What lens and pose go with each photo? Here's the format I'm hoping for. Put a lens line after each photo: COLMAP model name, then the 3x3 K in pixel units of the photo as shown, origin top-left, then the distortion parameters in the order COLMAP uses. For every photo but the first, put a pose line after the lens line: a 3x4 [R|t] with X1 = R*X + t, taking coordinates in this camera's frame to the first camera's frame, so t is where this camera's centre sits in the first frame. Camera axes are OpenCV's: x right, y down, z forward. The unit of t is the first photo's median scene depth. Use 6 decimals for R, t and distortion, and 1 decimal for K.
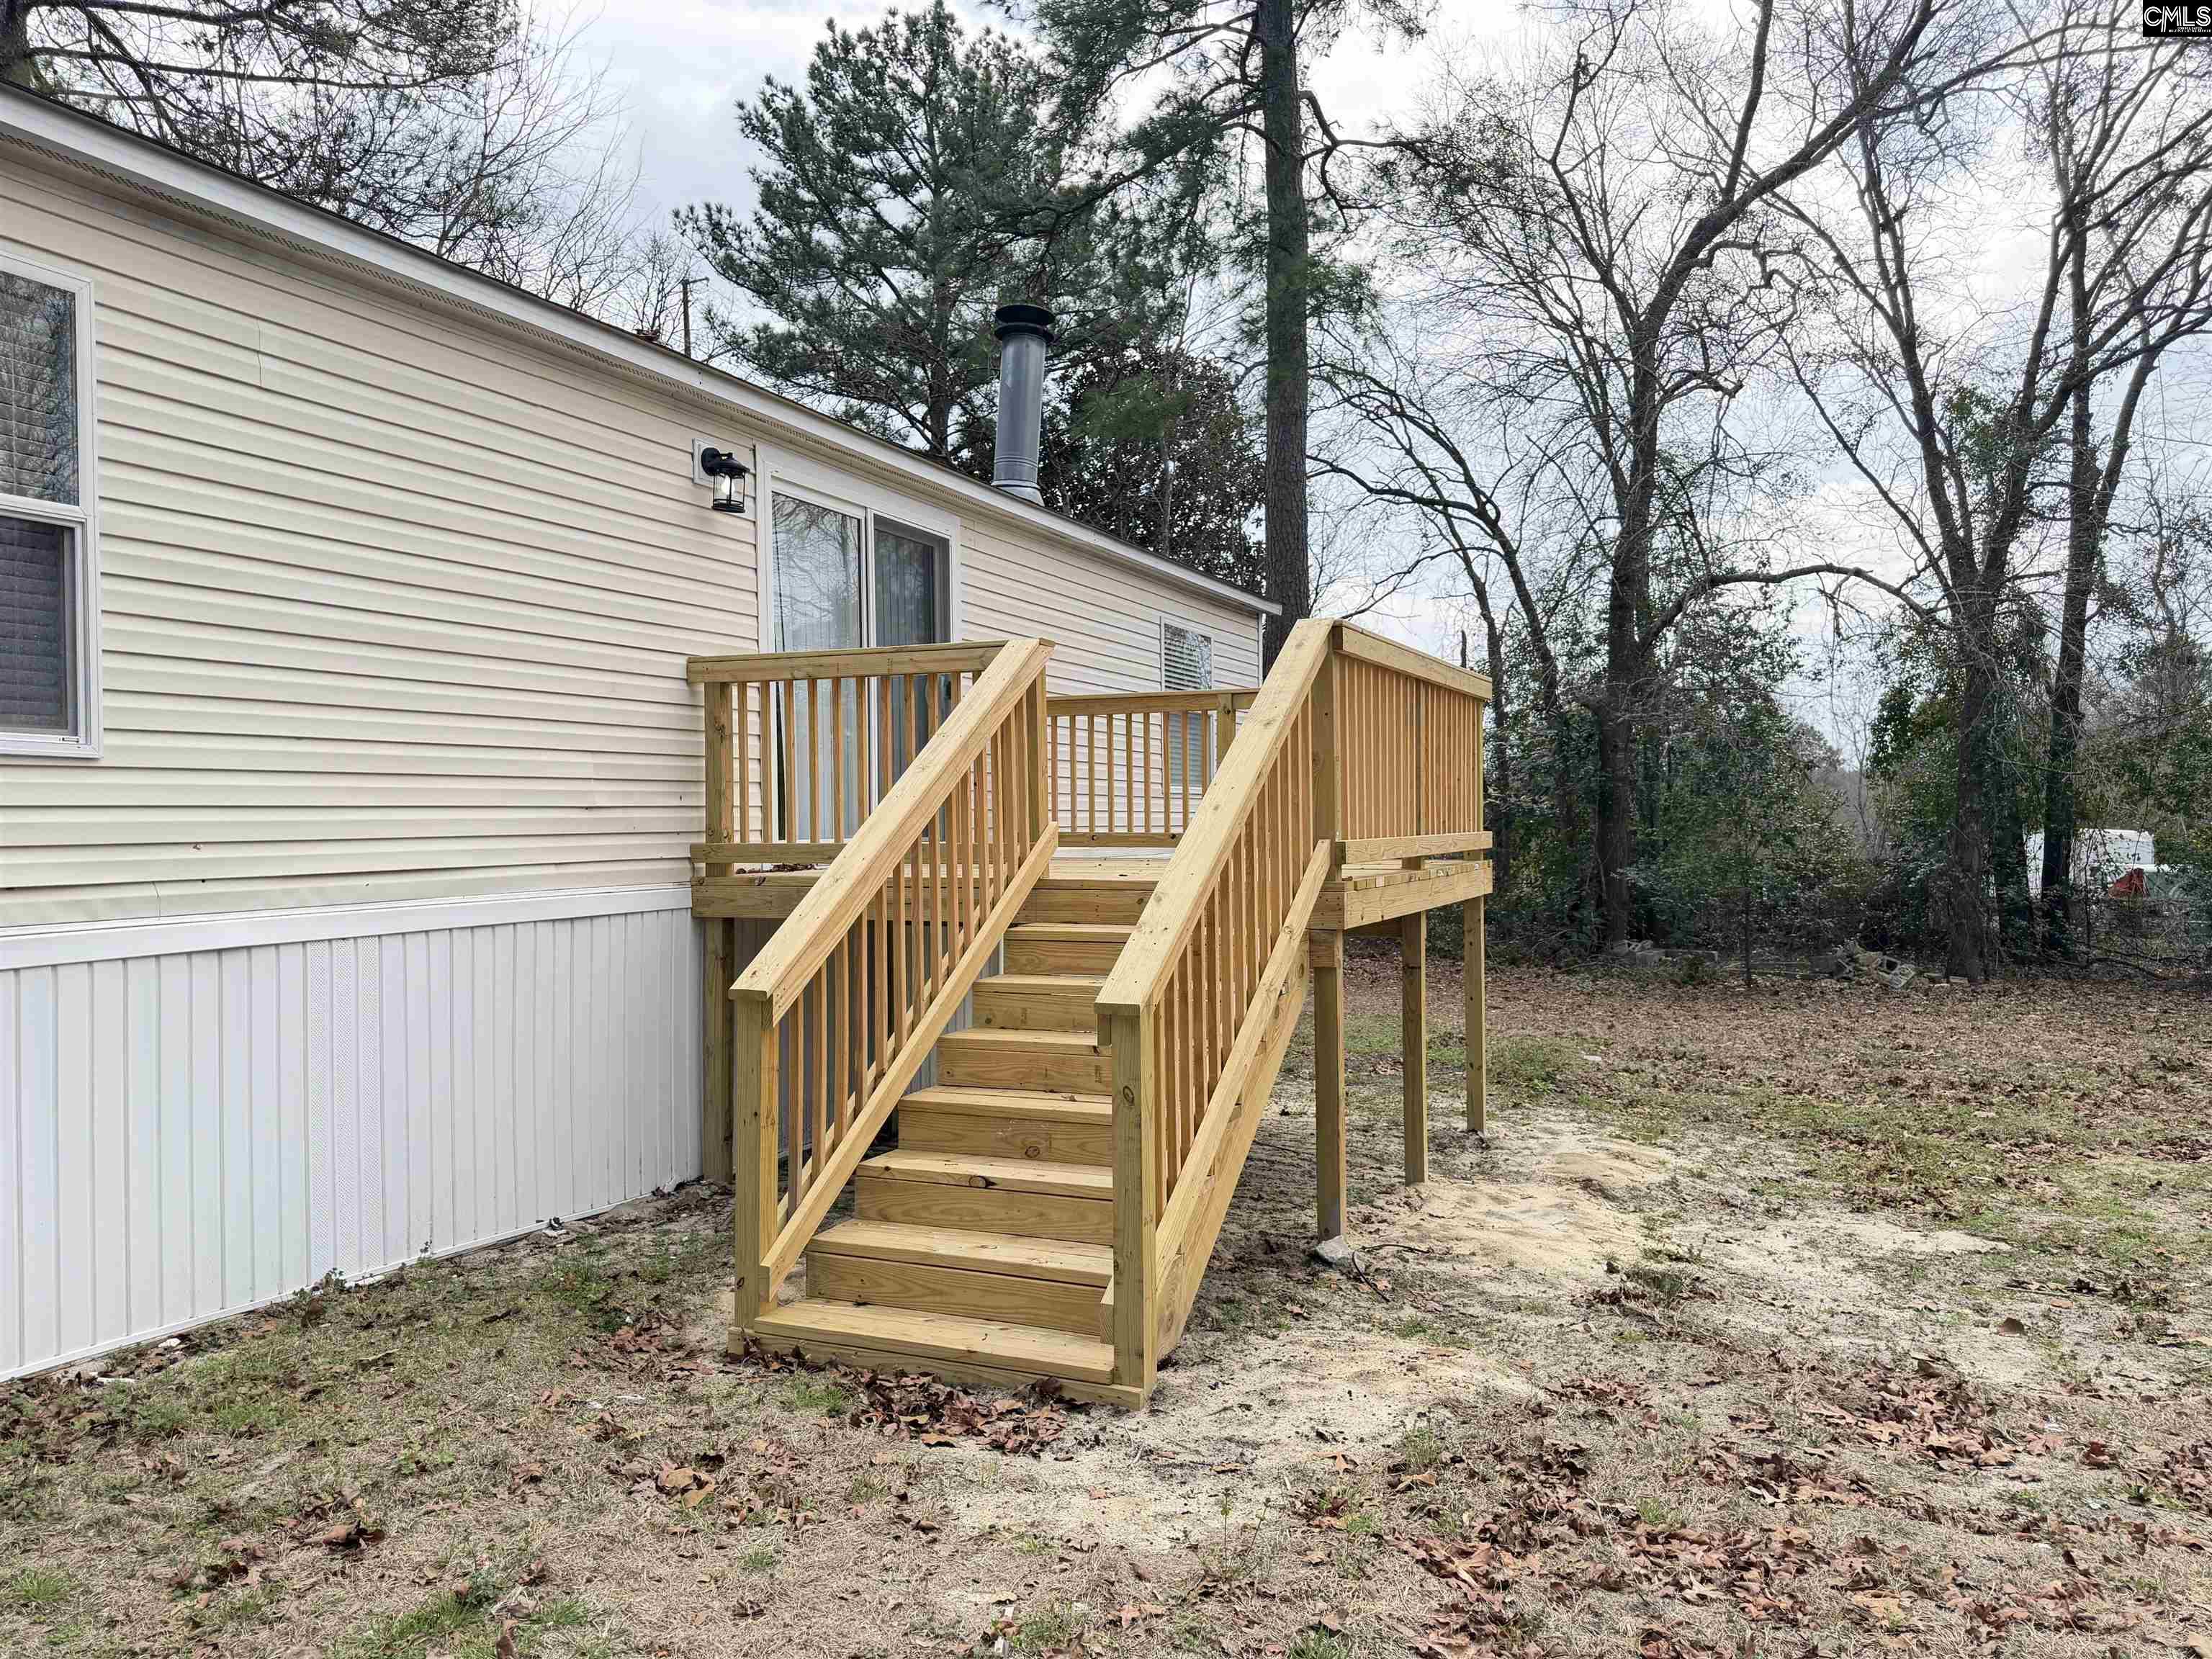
lens RADIAL K [[1579.3, 0, 1107.7], [0, 1579.3, 822.6], [0, 0, 1]] dist [0.056863, -0.059364]
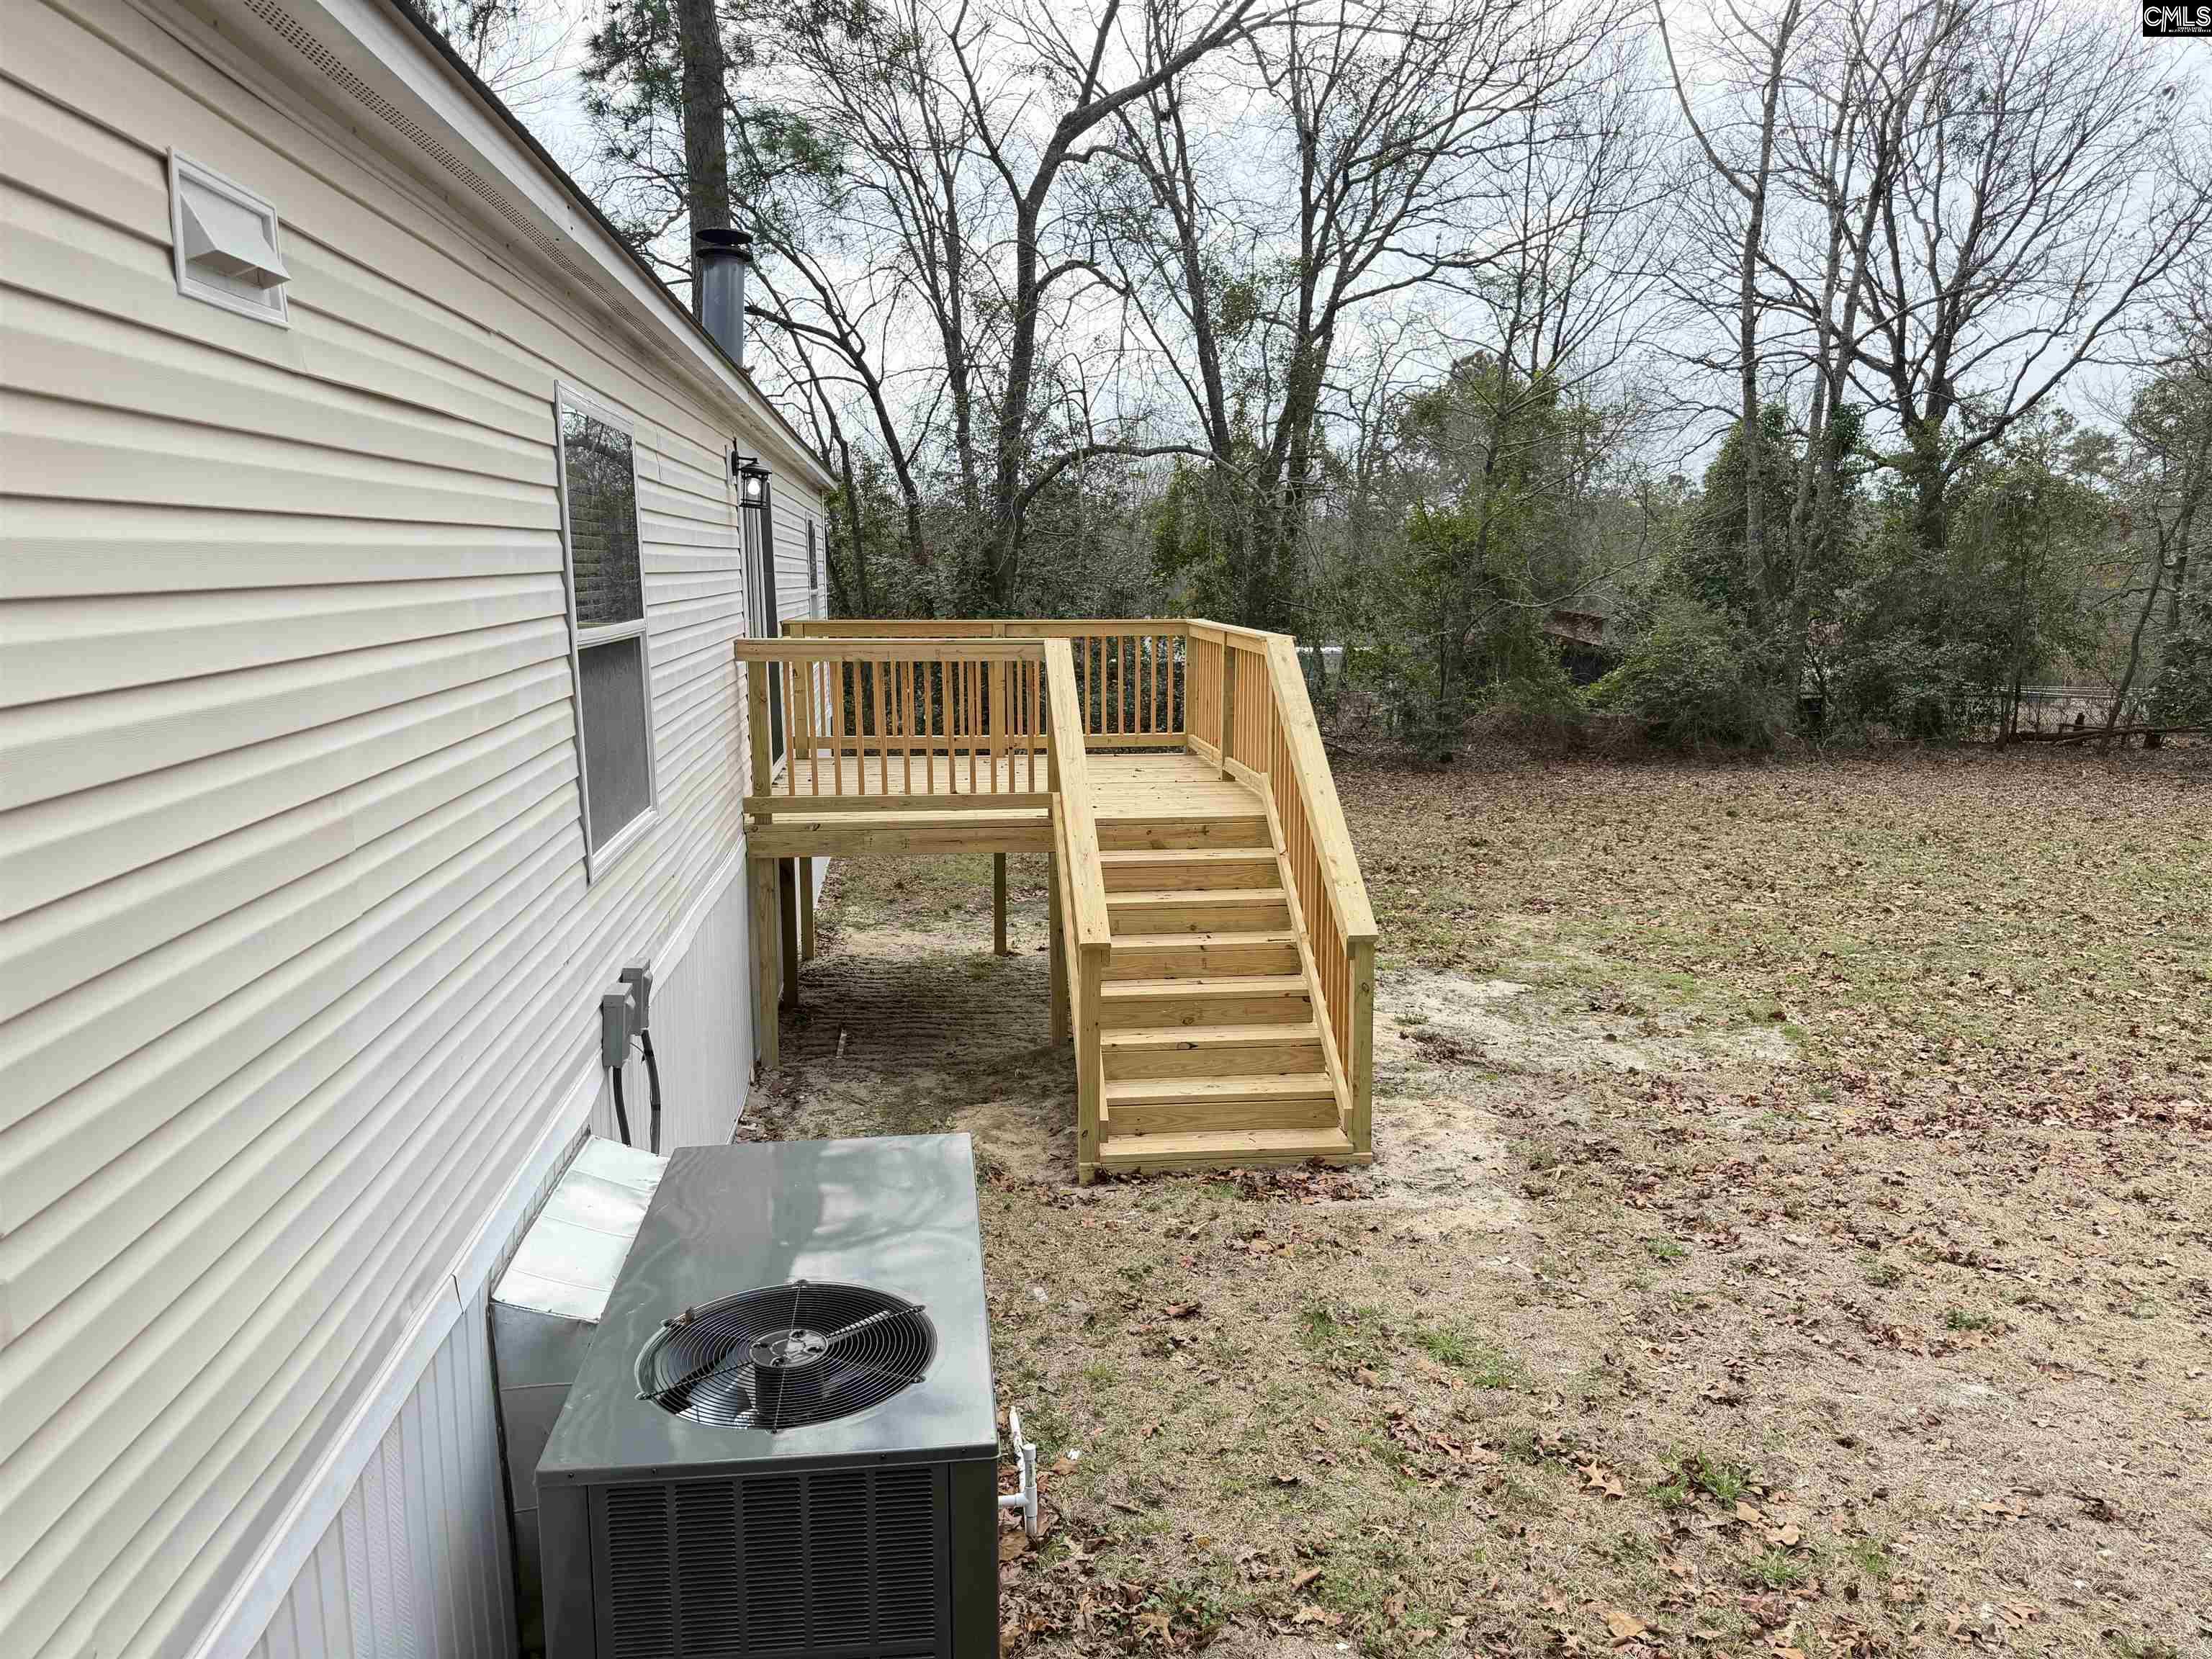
lens RADIAL K [[1565.3, 0, 1095.2], [0, 1565.3, 843.7], [0, 0, 1]] dist [0.096438, -0.146513]
pose [[0.864734, -0.078722, 0.496022, -0.973290], [-0.006187, 0.985895, 0.167253, -0.236778], [-0.502192, -0.147699, 0.852050, -0.234097]]
